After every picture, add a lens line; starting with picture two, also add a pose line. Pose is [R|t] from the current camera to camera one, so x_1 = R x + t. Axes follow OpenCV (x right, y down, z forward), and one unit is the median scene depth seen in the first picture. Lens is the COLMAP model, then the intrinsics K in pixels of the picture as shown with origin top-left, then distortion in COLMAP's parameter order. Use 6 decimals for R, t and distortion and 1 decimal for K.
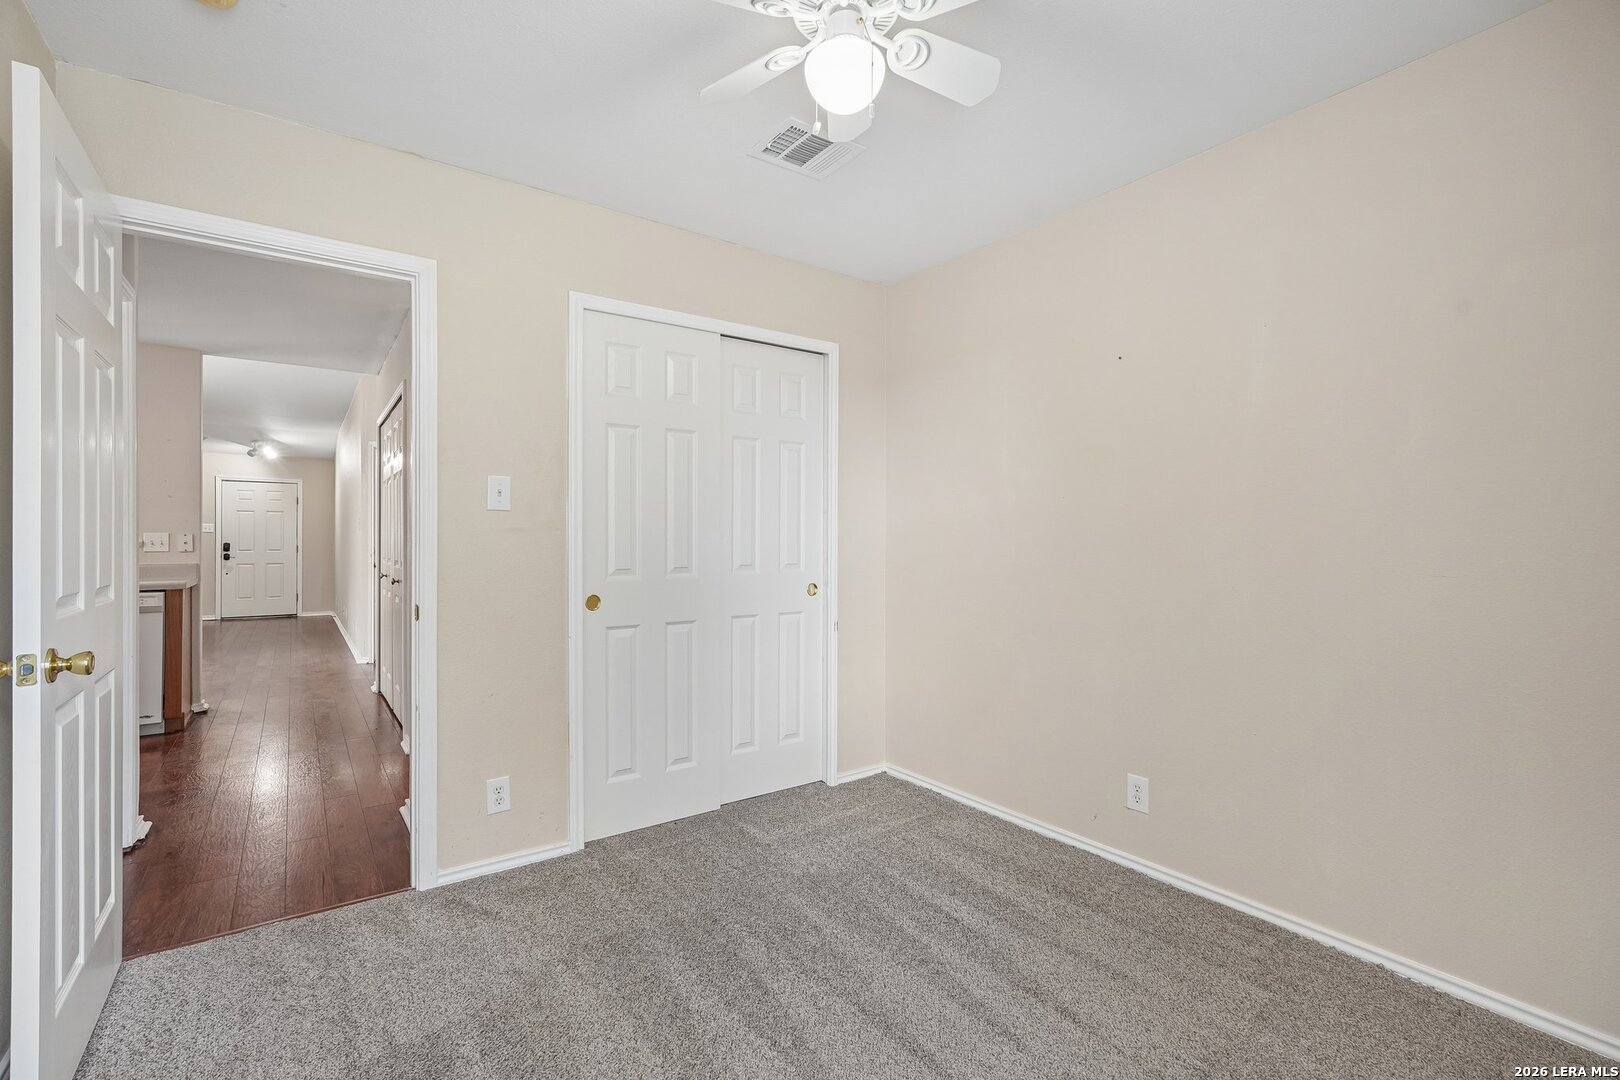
lens RADIAL K [[719.3, 0, 801.5], [0, 719.3, 535.6], [0, 0, 1]] dist [-0.006319, 0.000105]
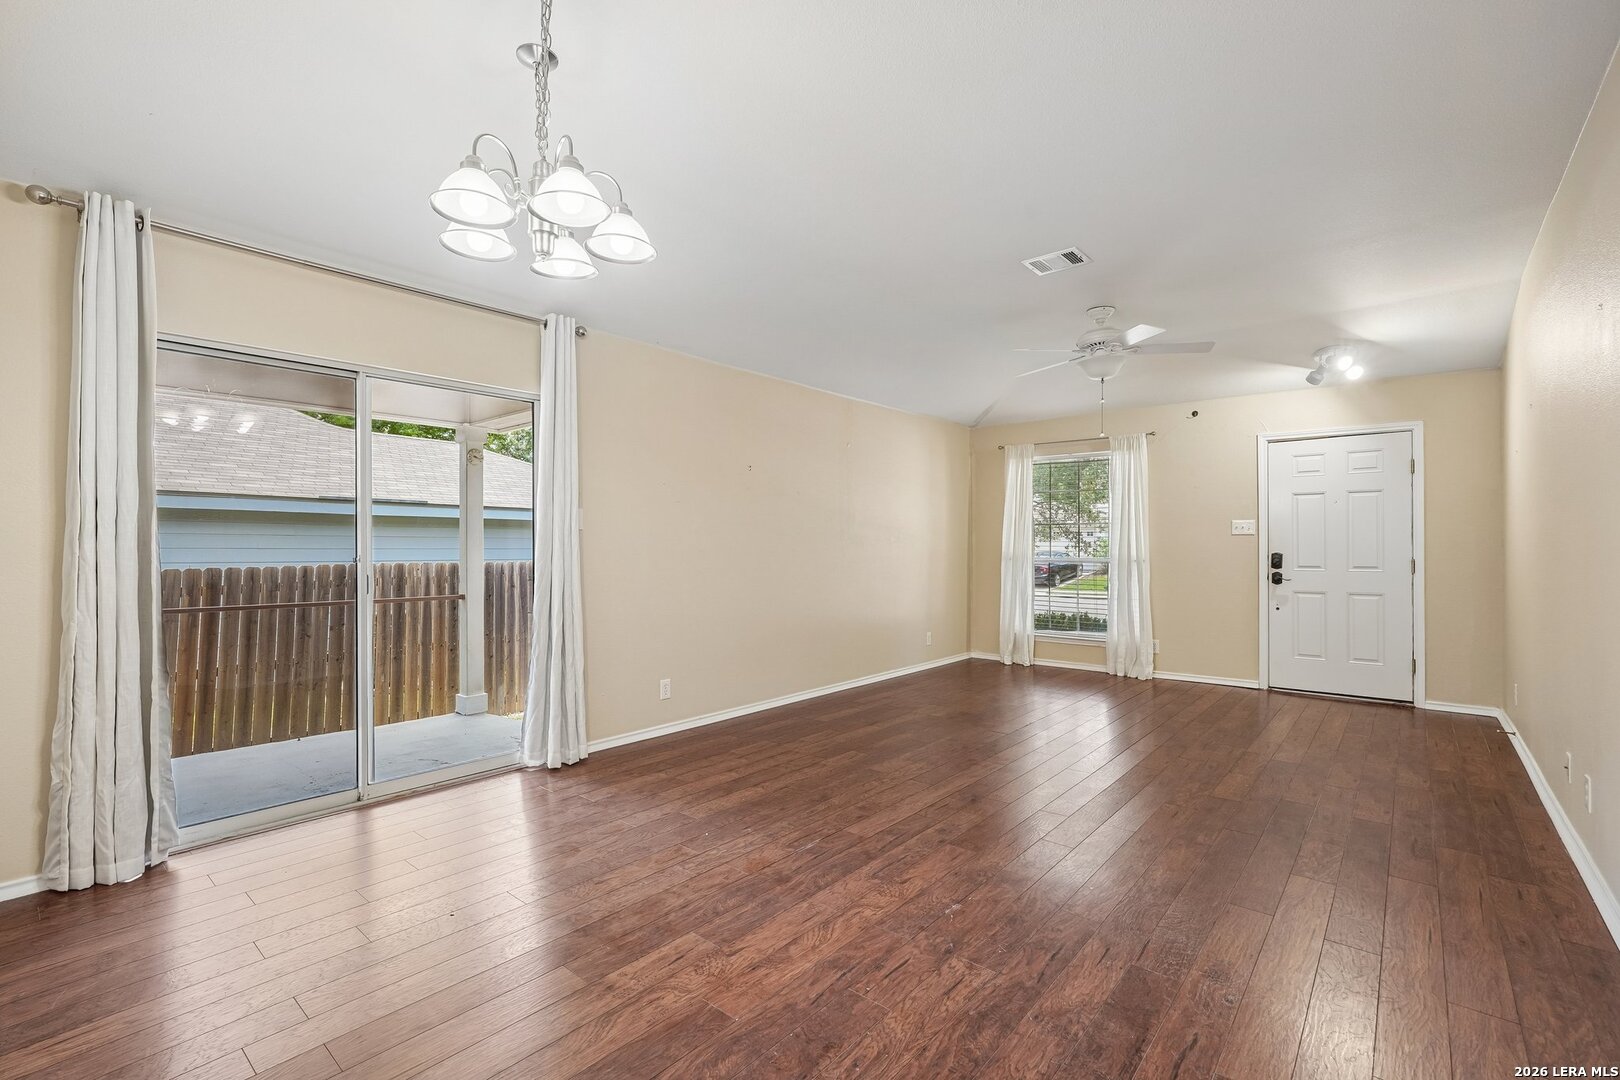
lens RADIAL K [[718.9, 0, 805.3], [0, 718.9, 545.8], [0, 0, 1]] dist [-0.012954, 0.004350]
pose [[0.244242, -0.003564, -0.969708, -0.355378], [0.008686, 0.999961, -0.001487, 0.002069], [0.969676, -0.008060, 0.244263, 0.512048]]
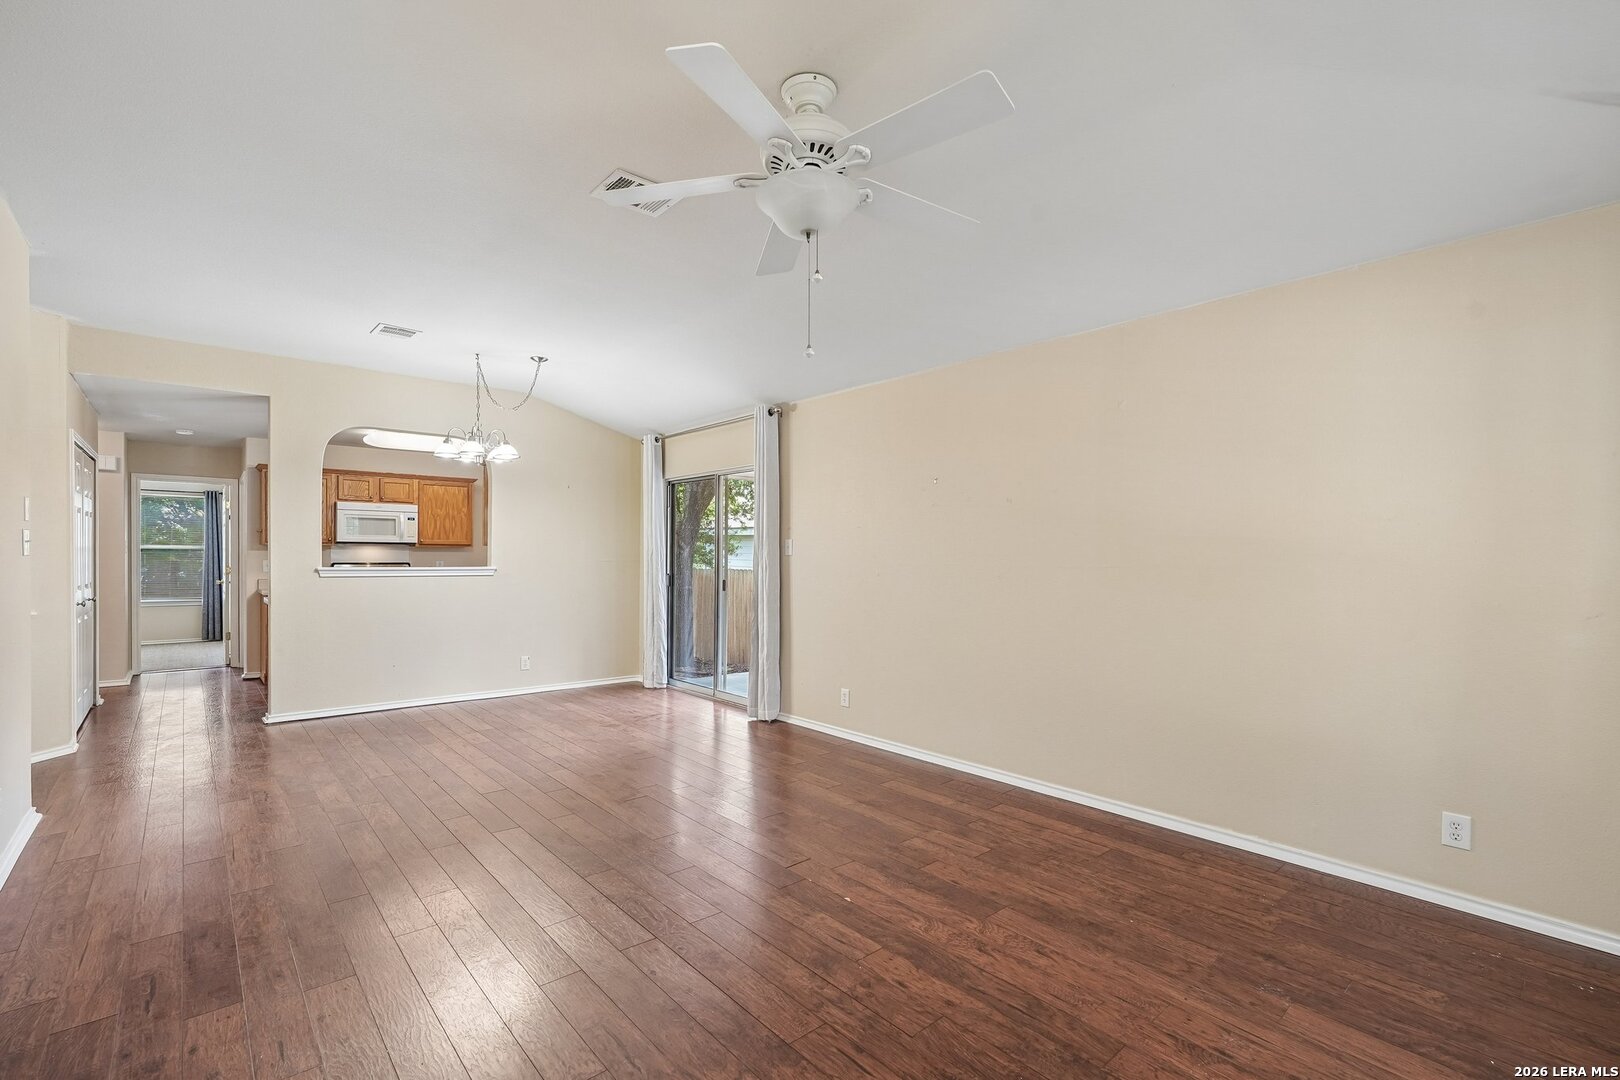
lens RADIAL K [[722.5, 0, 810.1], [0, 722.5, 563.5], [0, 0, 1]] dist [-0.009991, 0.000376]
pose [[-0.994935, -0.005199, -0.100384, -0.718950], [-0.005777, 0.999968, 0.005472, -0.005459], [0.100353, 0.006025, -0.994934, 1.009858]]
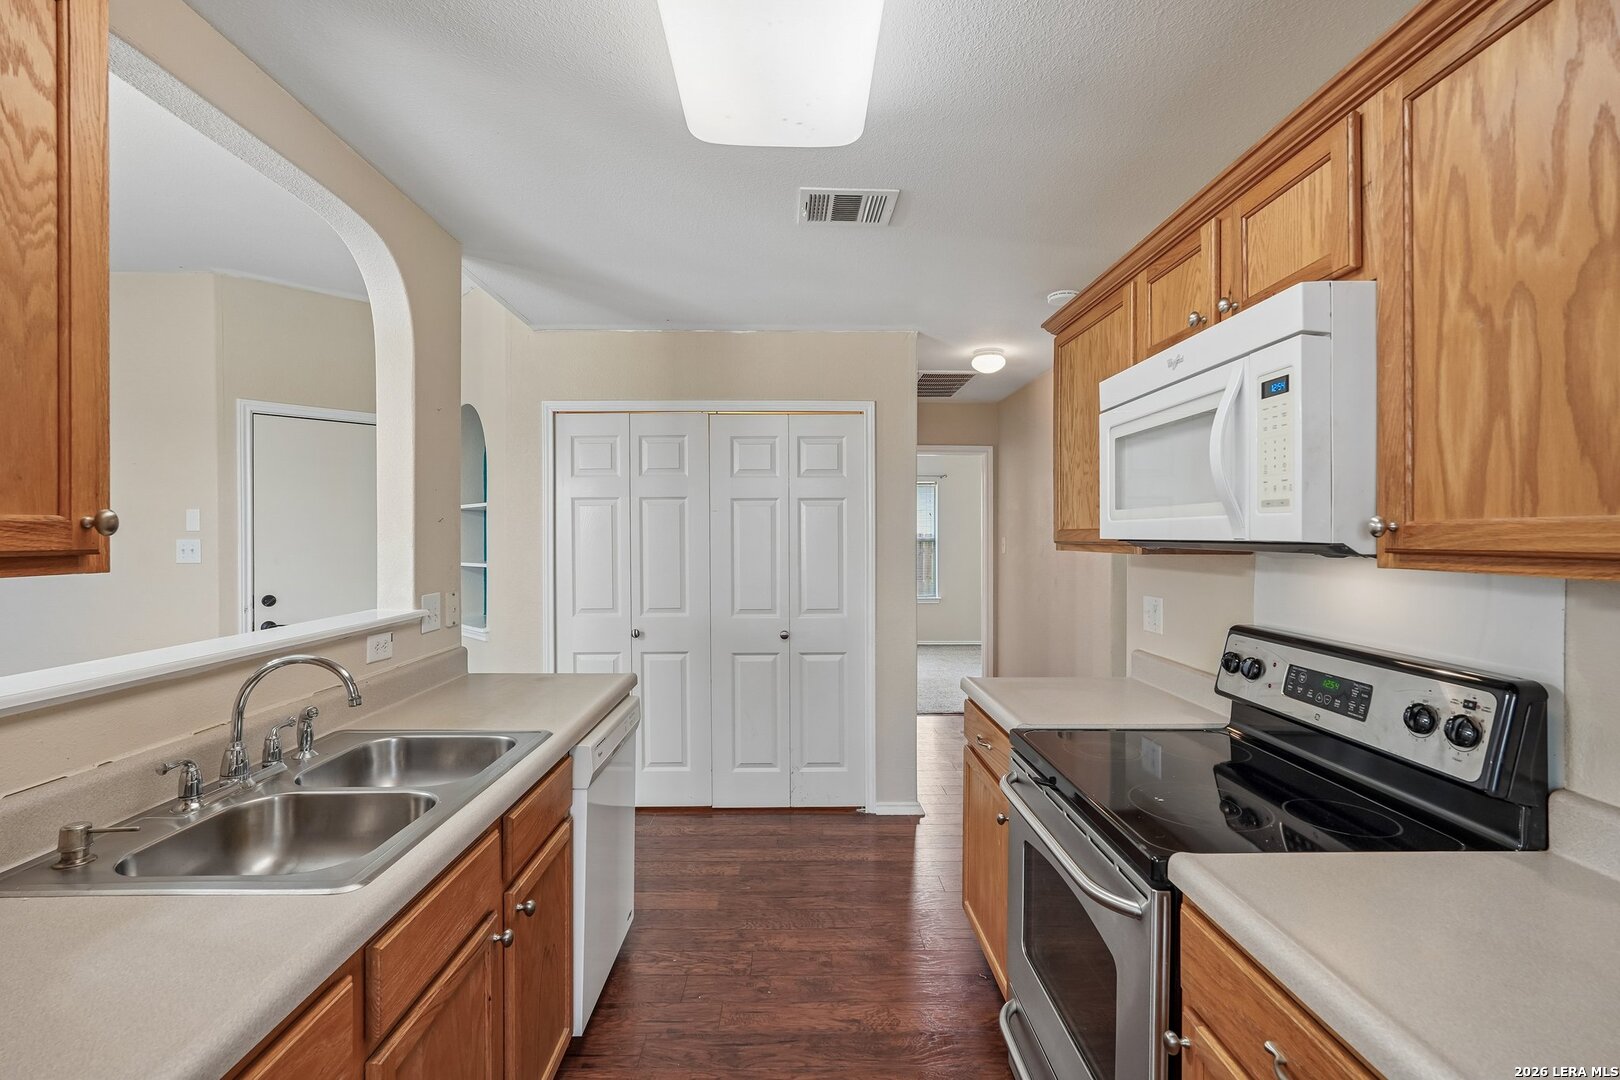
lens RADIAL K [[716.2, 0, 806.2], [0, 716.2, 543.2], [0, 0, 1]] dist [-0.016768, 0.009346]
pose [[0.568293, -0.005167, 0.822810, -0.518680], [-0.007345, 0.999909, 0.011352, -0.020896], [-0.822794, -0.012494, 0.568203, 0.230804]]
